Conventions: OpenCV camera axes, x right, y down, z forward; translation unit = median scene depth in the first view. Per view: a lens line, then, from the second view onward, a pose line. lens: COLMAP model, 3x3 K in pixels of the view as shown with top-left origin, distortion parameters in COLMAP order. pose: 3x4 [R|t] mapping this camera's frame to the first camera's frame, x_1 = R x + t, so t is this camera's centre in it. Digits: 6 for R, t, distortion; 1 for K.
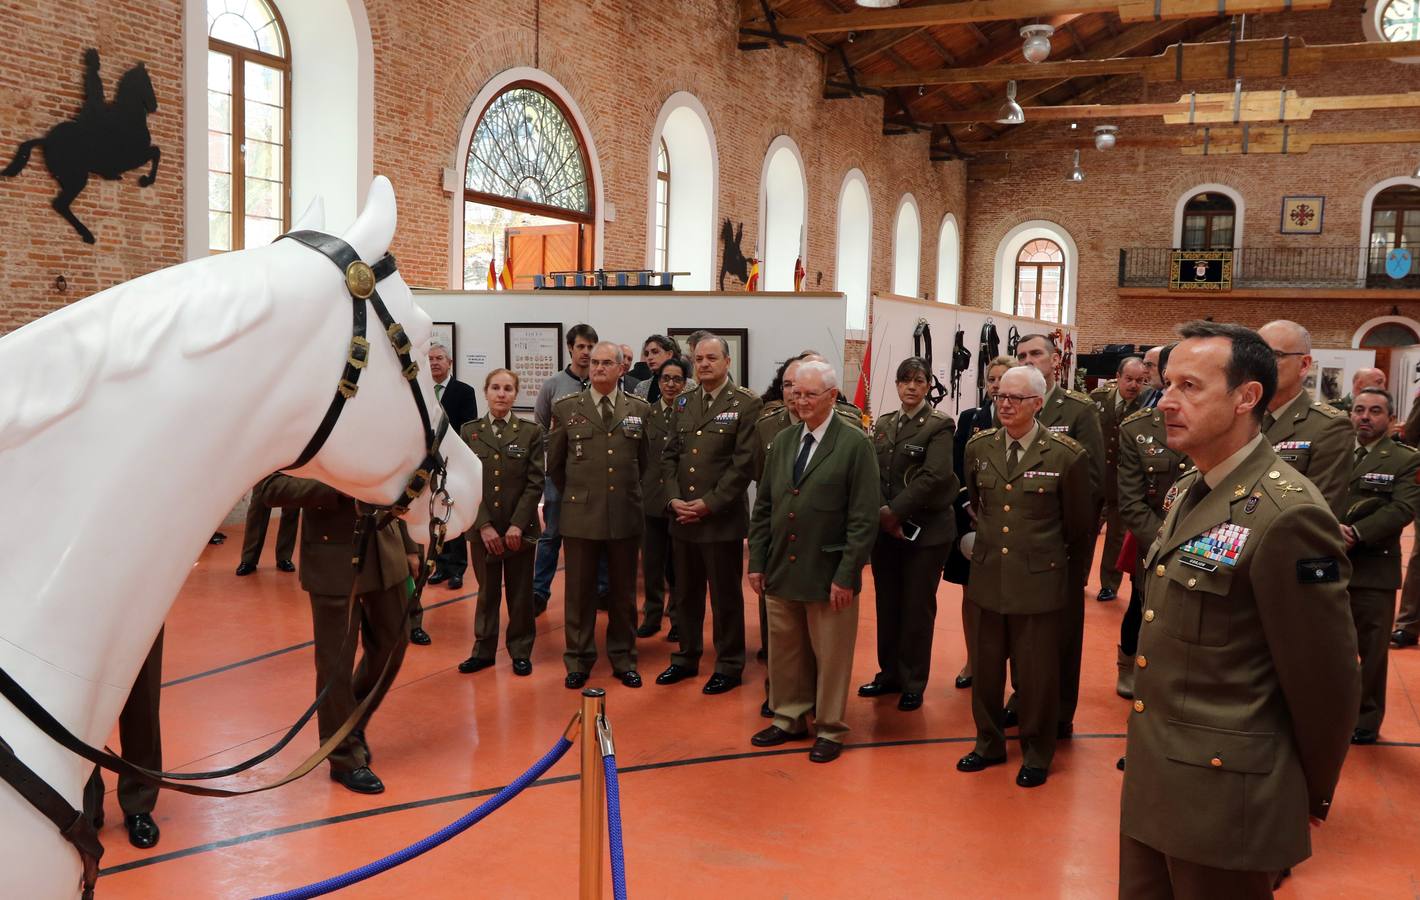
lens RADIAL K [[1142.4, 0, 672.0], [0, 1142.4, 453.5], [0, 0, 1]] dist [-0.085474, 0.054405]
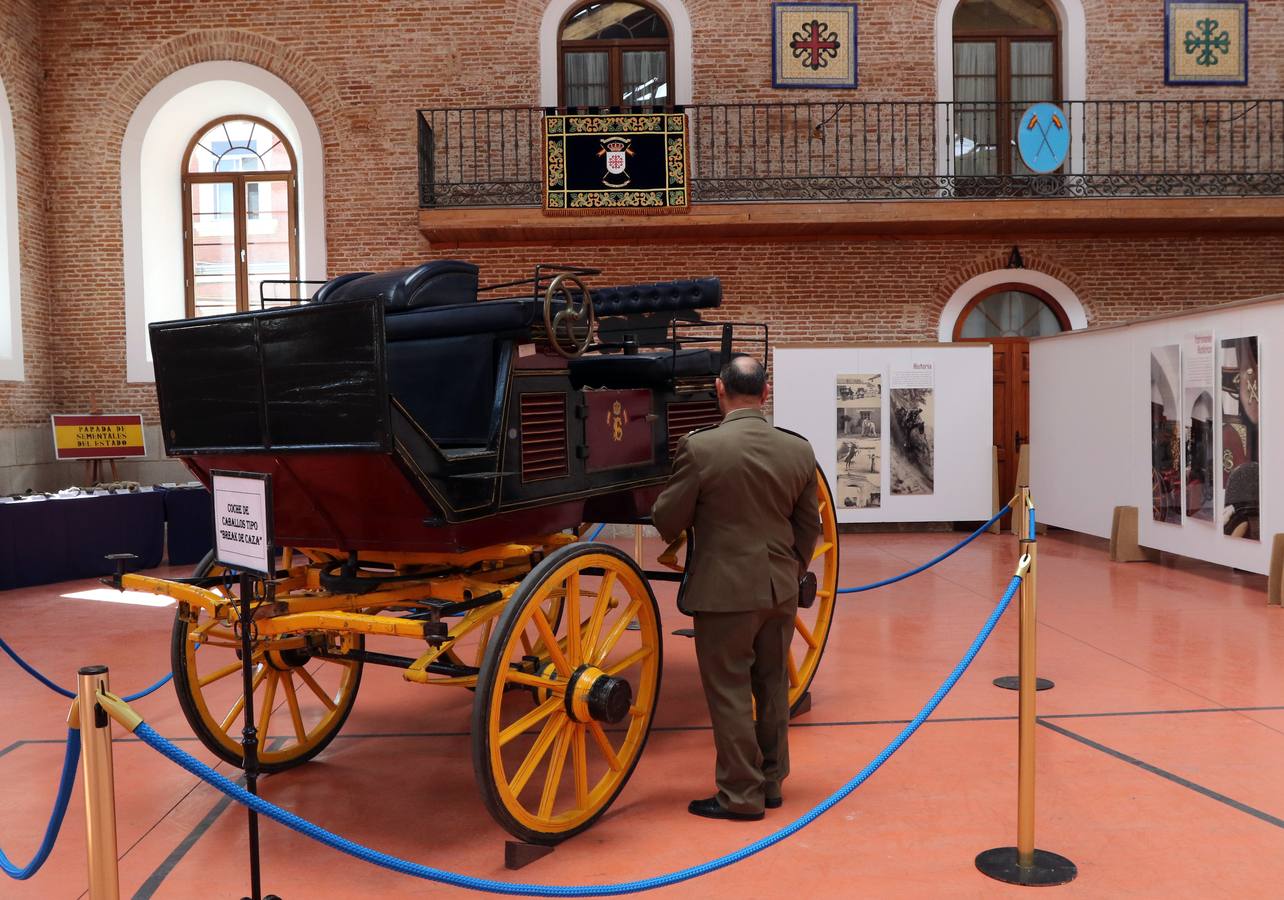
lens RADIAL K [[1262.5, 0, 638.6], [0, 1262.5, 486.0], [0, 0, 1]] dist [-0.106221, 0.109825]
pose [[0.867116, -0.073655, 0.492630, 0.556798], [0.091055, 0.995781, -0.011389, -0.094067], [-0.489713, 0.054732, 0.870164, 1.365960]]
